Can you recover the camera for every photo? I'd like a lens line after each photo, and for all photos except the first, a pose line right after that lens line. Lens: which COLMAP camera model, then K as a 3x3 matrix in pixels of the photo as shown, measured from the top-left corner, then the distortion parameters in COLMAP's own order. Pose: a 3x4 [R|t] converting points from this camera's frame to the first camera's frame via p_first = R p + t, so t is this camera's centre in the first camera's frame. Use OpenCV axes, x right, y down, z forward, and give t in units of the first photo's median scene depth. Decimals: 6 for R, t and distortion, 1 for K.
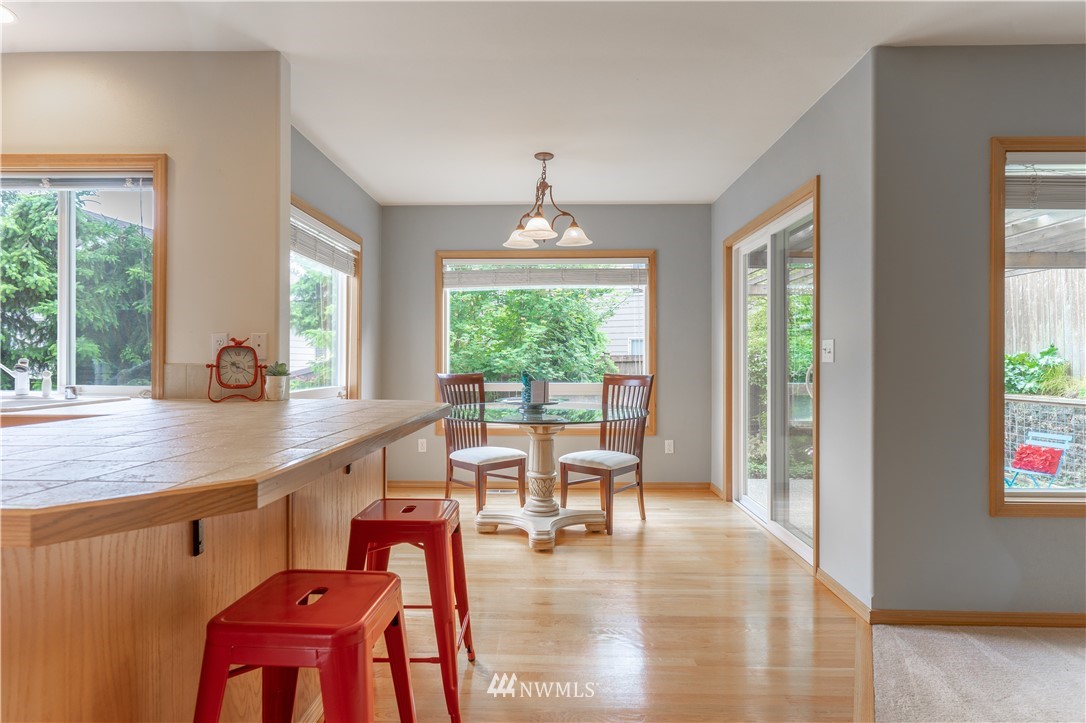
lens RADIAL K [[552.9, 0, 543.0], [0, 552.9, 361.5], [0, 0, 1]] dist [-0.000569, -0.000095]
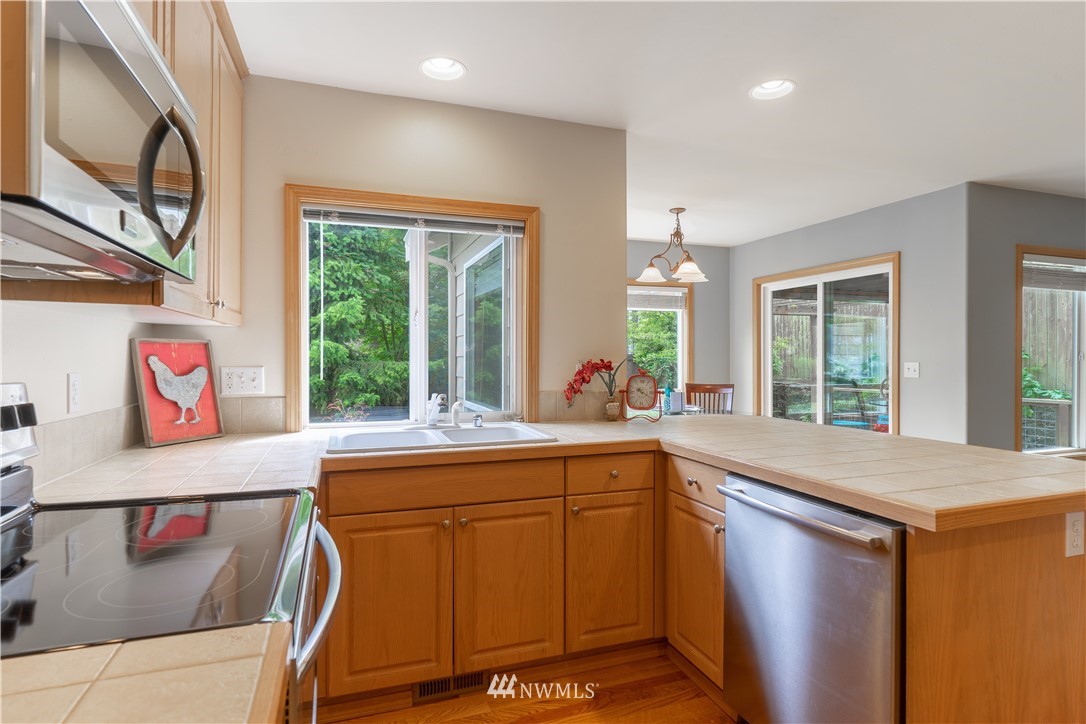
lens RADIAL K [[541.9, 0, 543.8], [0, 541.9, 364.9], [0, 0, 1]] dist [-0.002021, 0.000408]
pose [[0.942975, -0.009472, 0.332729, -1.036254], [0.007147, 0.999941, 0.008214, -0.055864], [-0.332787, -0.005367, 0.942987, -0.069714]]
